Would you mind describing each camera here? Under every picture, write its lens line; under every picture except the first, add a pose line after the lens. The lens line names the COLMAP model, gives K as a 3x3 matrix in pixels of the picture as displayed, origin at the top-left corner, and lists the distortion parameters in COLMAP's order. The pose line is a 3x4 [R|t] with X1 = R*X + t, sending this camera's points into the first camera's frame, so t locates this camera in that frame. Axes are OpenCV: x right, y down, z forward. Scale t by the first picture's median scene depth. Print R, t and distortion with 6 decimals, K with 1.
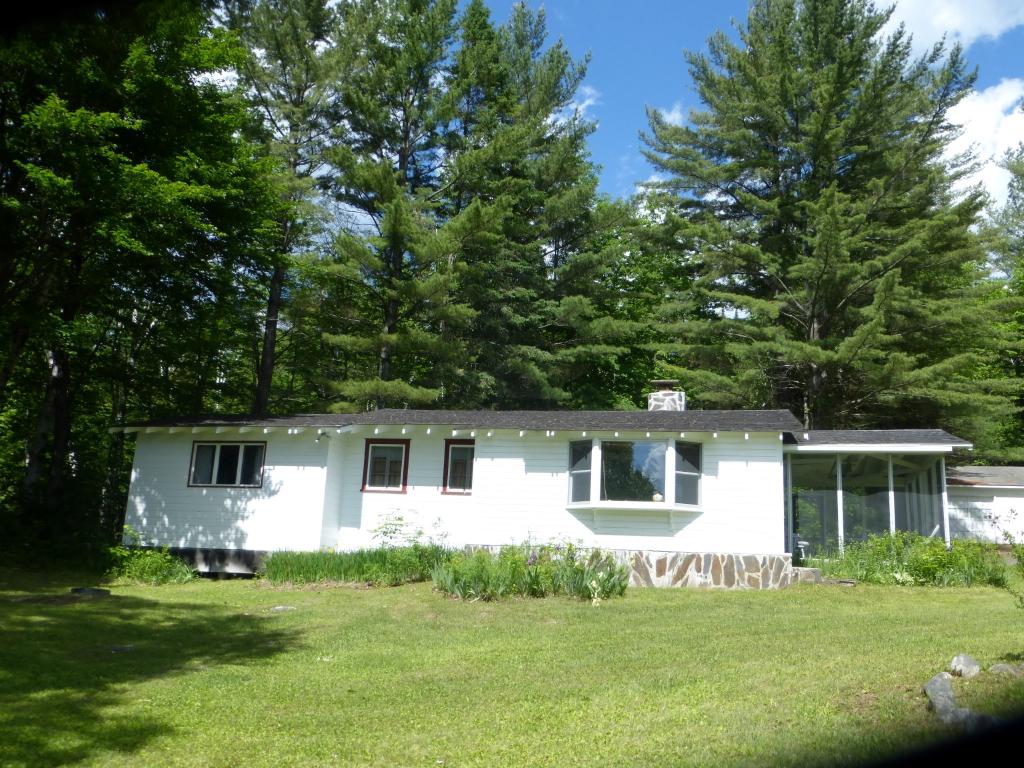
lens RADIAL K [[978.7, 0, 512.0], [0, 978.7, 384.0], [0, 0, 1]] dist [-0.003545, -0.001614]
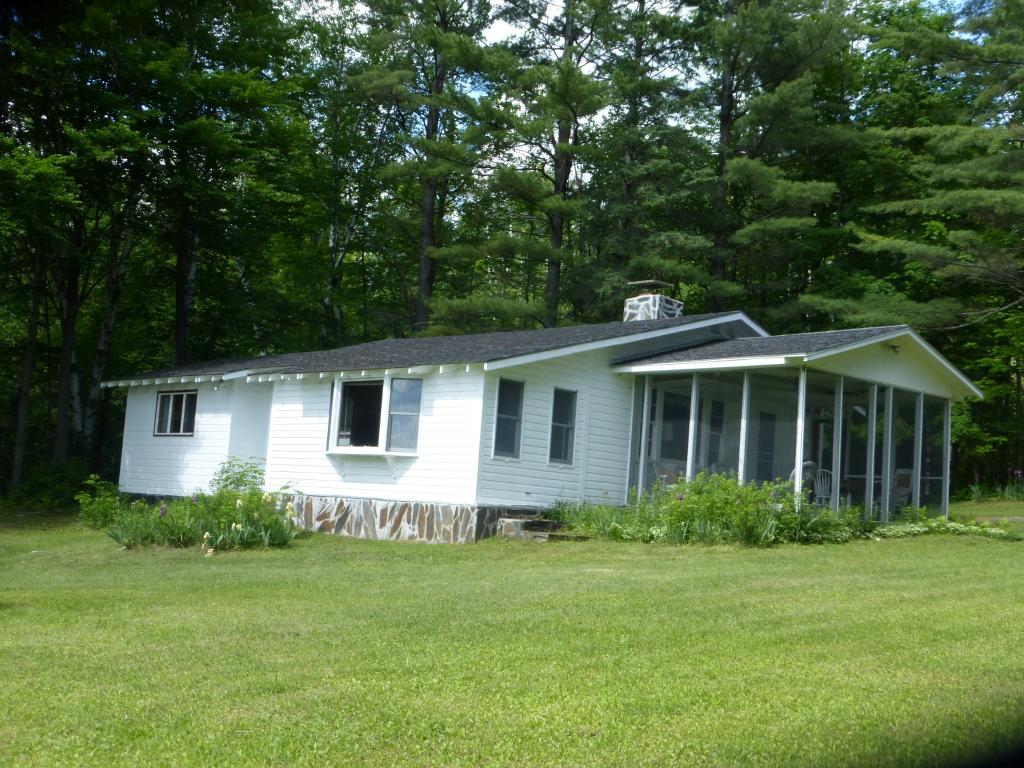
lens RADIAL K [[1300.4, 0, 512.0], [0, 1300.4, 384.0], [0, 0, 1]] dist [0.014407, 0.002667]
pose [[0.846791, -0.050267, -0.529546, 0.902725], [0.103880, 0.991984, 0.071950, -0.011947], [0.521684, -0.115935, 0.845225, 0.047913]]
